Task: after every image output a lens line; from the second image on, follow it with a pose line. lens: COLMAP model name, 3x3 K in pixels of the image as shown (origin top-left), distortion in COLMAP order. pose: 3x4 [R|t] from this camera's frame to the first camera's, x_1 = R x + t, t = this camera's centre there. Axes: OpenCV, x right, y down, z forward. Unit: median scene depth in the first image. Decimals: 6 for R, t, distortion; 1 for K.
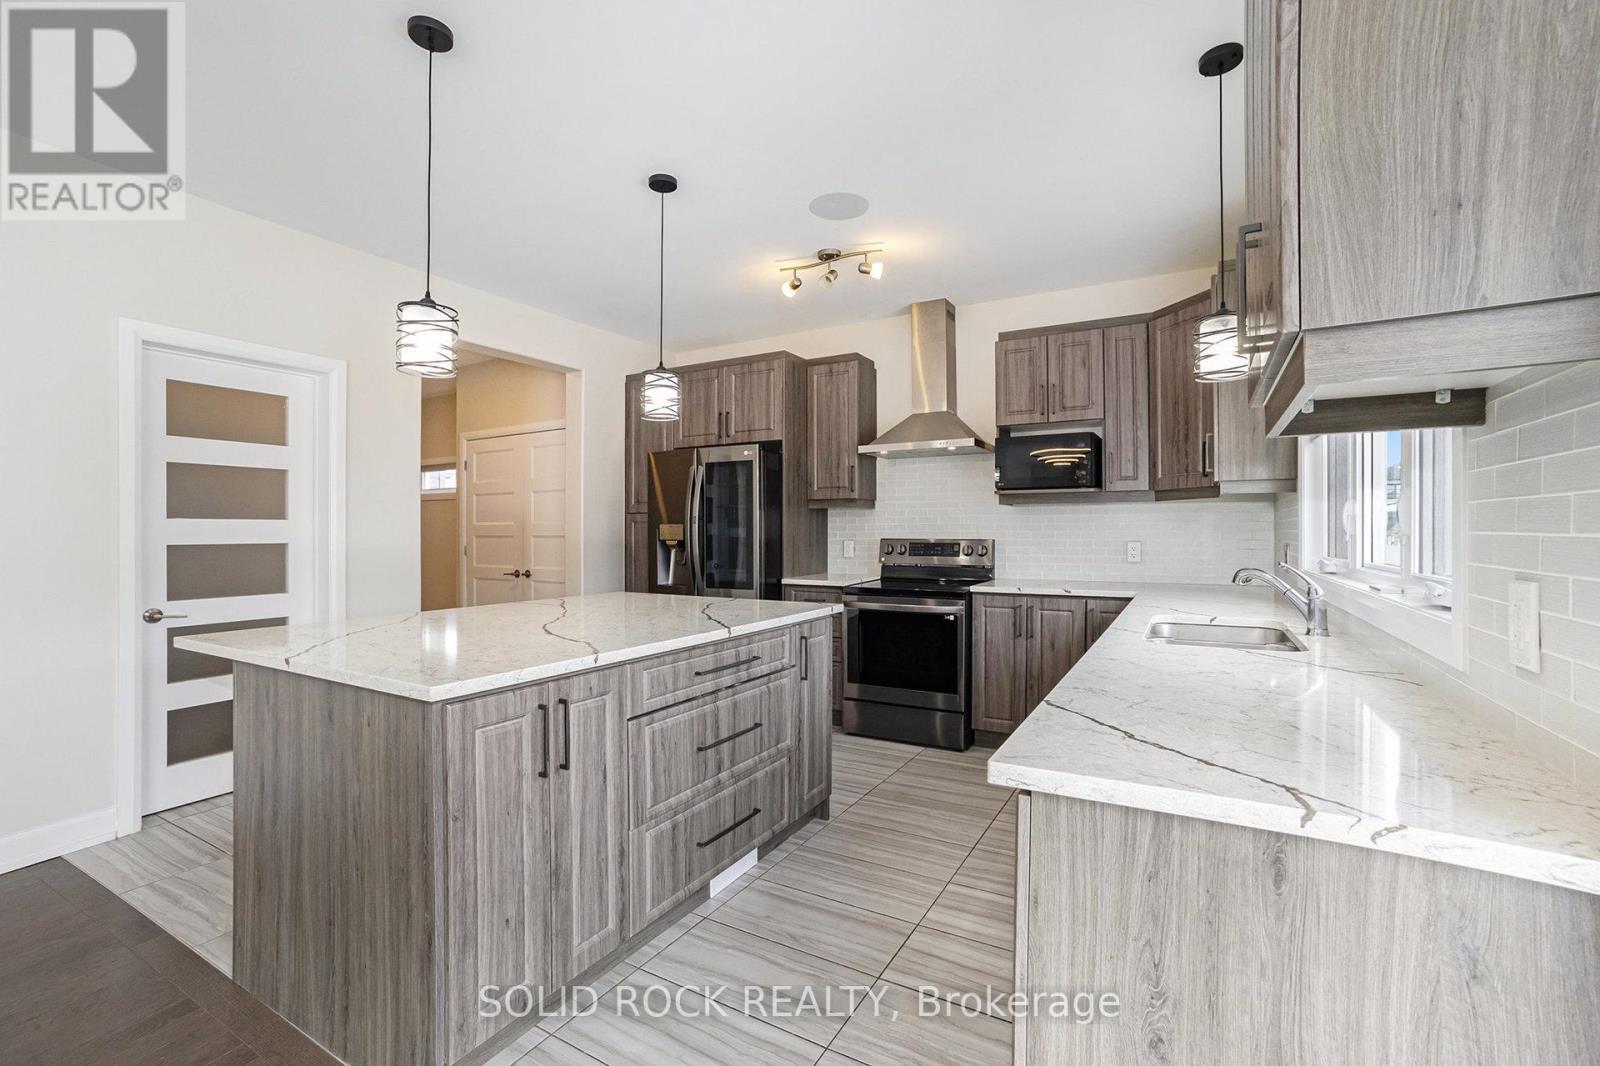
lens RADIAL K [[711.1, 0, 775.6], [0, 711.1, 531.0], [0, 0, 1]] dist [-0.036981, 0.014084]
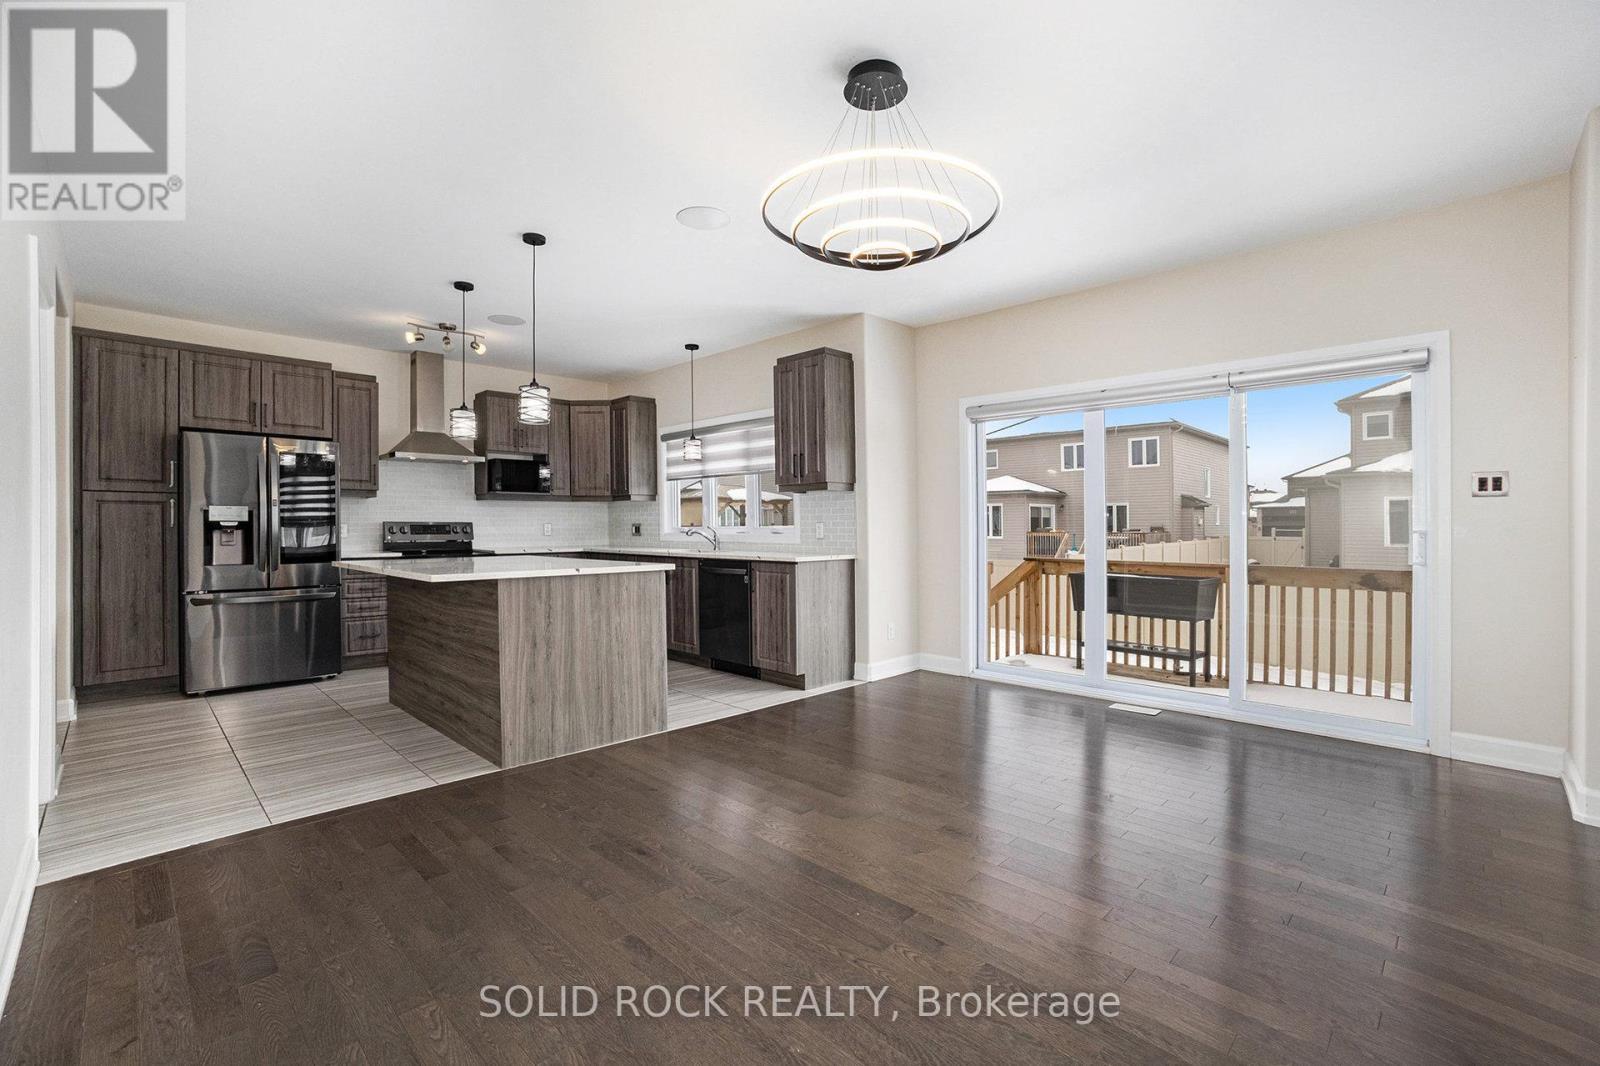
lens RADIAL K [[711.1, 0, 803.4], [0, 711.1, 528.1], [0, 0, 1]] dist [-0.036981, 0.014084]
pose [[0.241976, -0.002238, 0.970280, -1.069092], [0.001691, 0.999997, 0.001885, 0.024815], [-0.970281, 0.001185, 0.241979, -0.062276]]
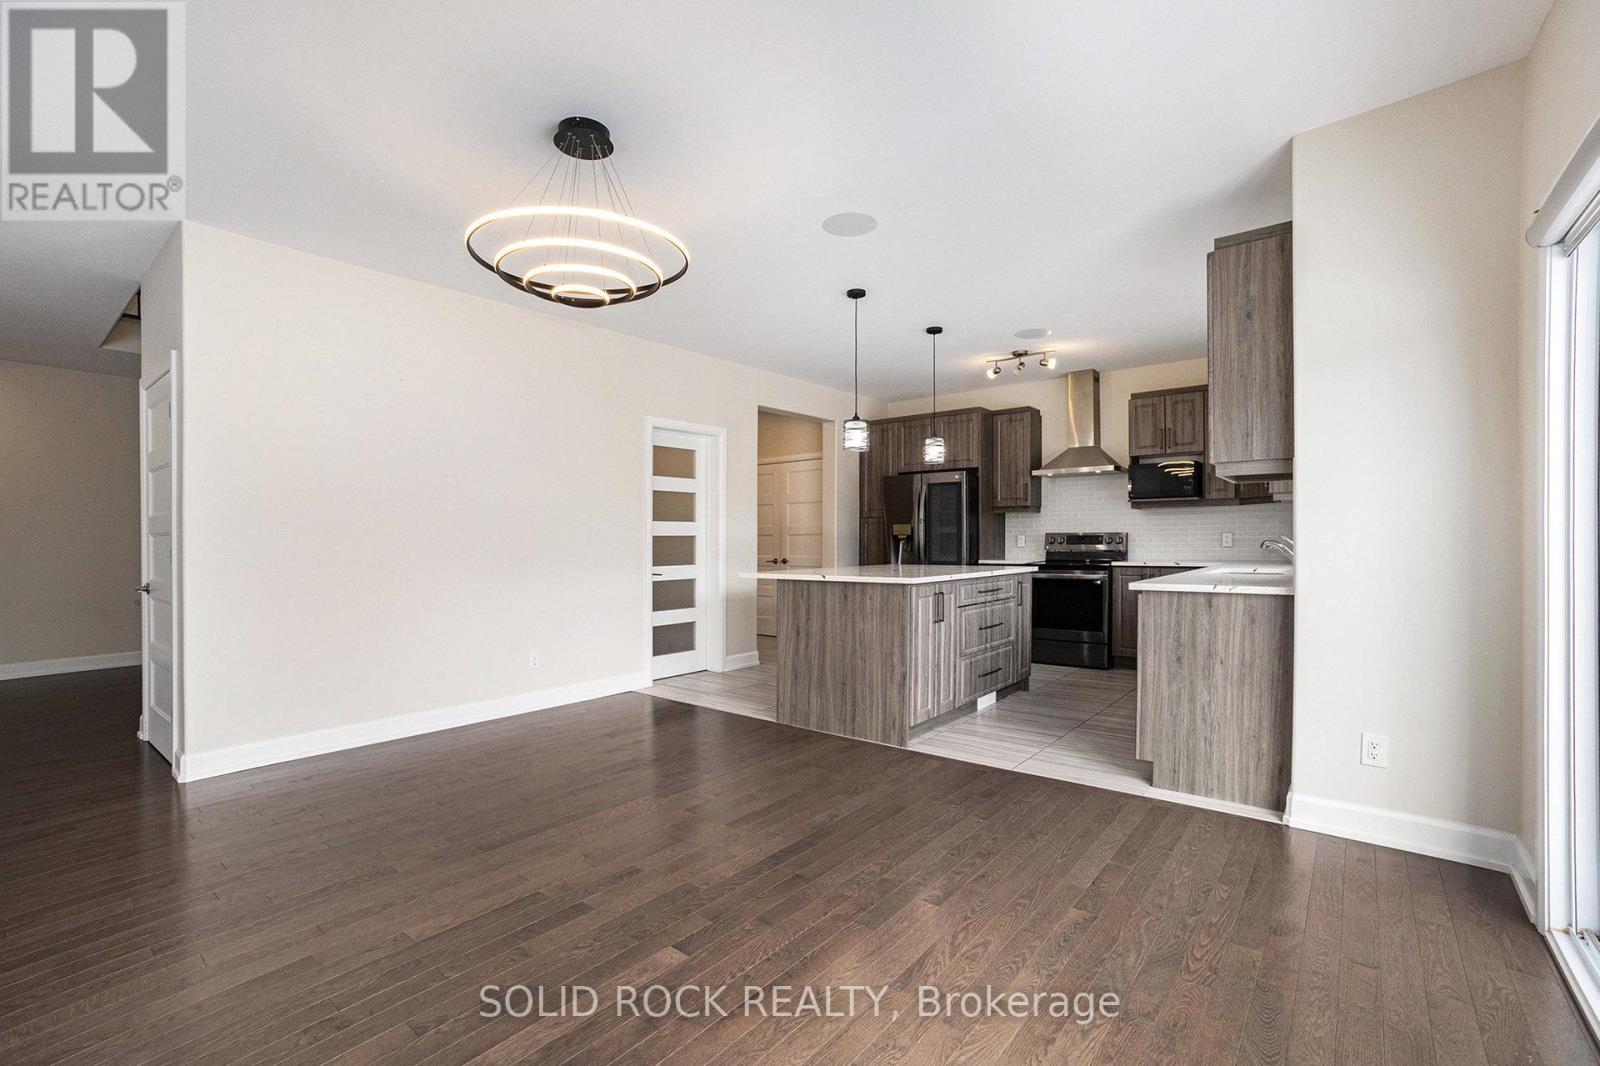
lens RADIAL K [[711.1, 0, 792.9], [0, 711.1, 550.3], [0, 0, 1]] dist [-0.036981, 0.014084]
pose [[0.990181, -0.003372, -0.139750, -0.190811], [0.005622, 0.999861, 0.015712, 0.023456], [0.139678, -0.016344, 0.990062, -0.597896]]
